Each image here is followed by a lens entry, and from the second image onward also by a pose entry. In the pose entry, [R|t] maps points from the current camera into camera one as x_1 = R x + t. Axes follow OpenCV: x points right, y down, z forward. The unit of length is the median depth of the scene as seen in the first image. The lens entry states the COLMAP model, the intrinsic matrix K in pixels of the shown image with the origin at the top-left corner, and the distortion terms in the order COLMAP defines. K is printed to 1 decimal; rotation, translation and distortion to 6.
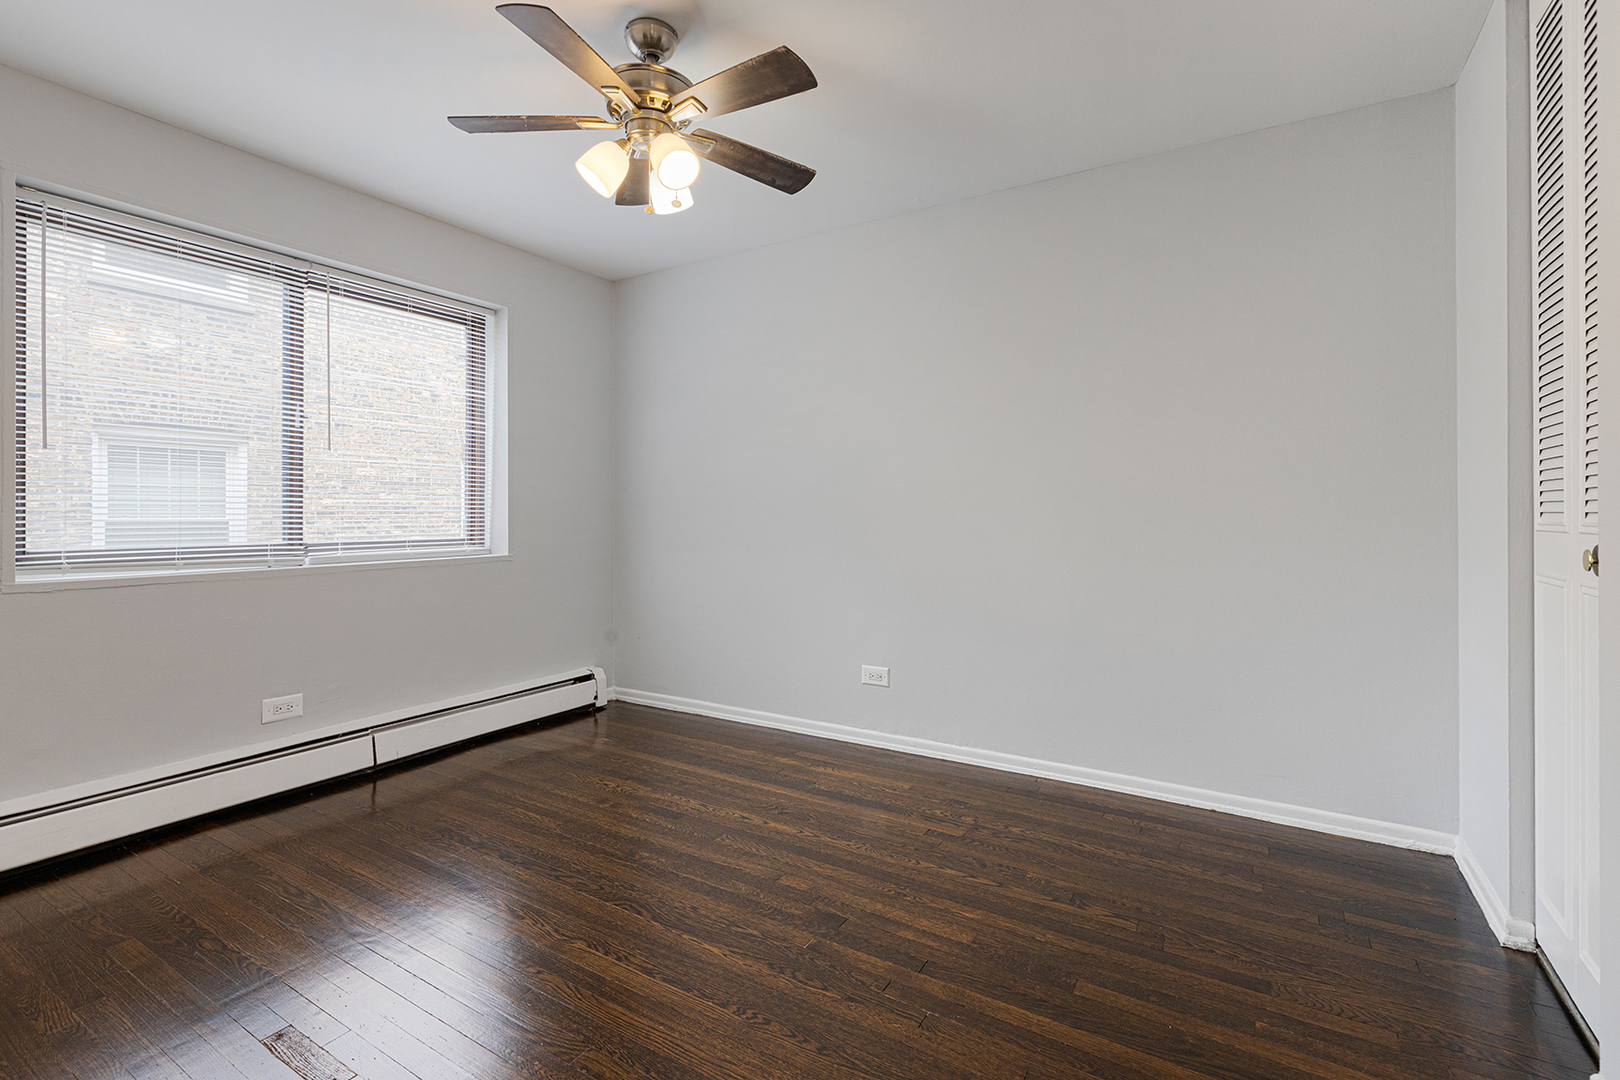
lens RADIAL K [[733.0, 0, 809.3], [0, 733.0, 516.1], [0, 0, 1]] dist [0.000780, 0.000169]
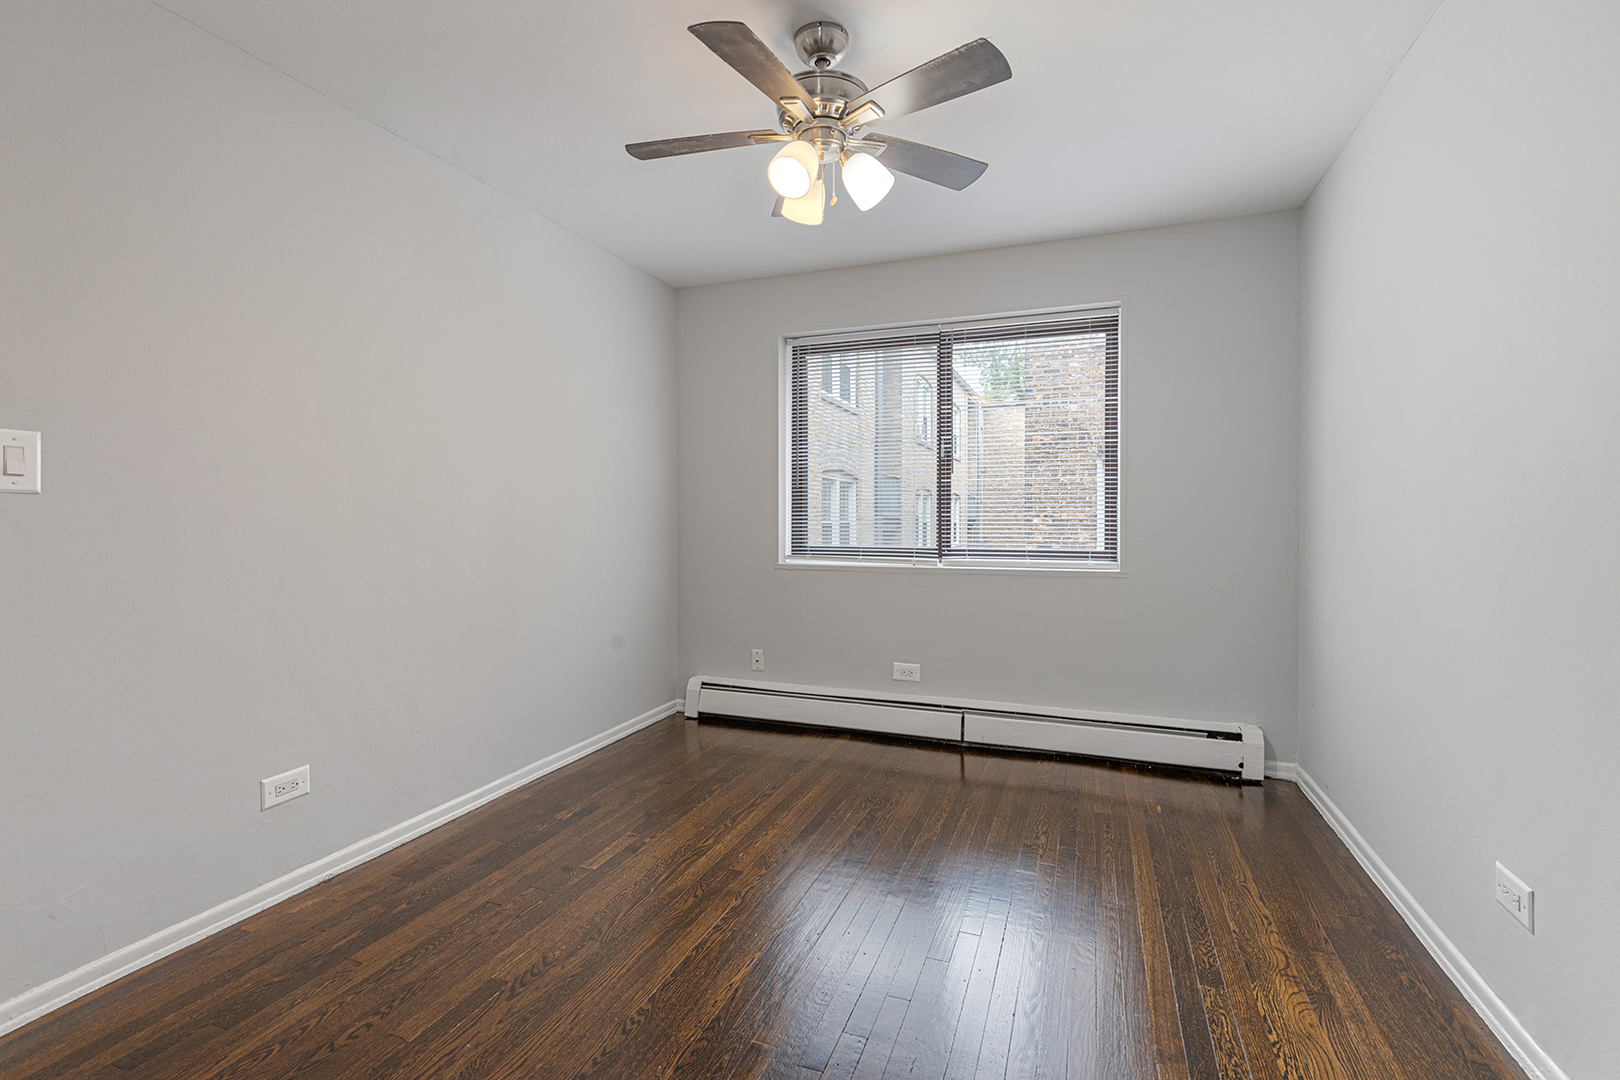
lens RADIAL K [[733.0, 0, 809.3], [0, 733.0, 516.1], [0, 0, 1]] dist [0.000780, 0.000169]
pose [[0.184188, -0.000514, -0.982891, 0.516376], [-0.004897, 0.999987, -0.001441, -0.015280], [0.982879, 0.005078, 0.184183, 0.549574]]
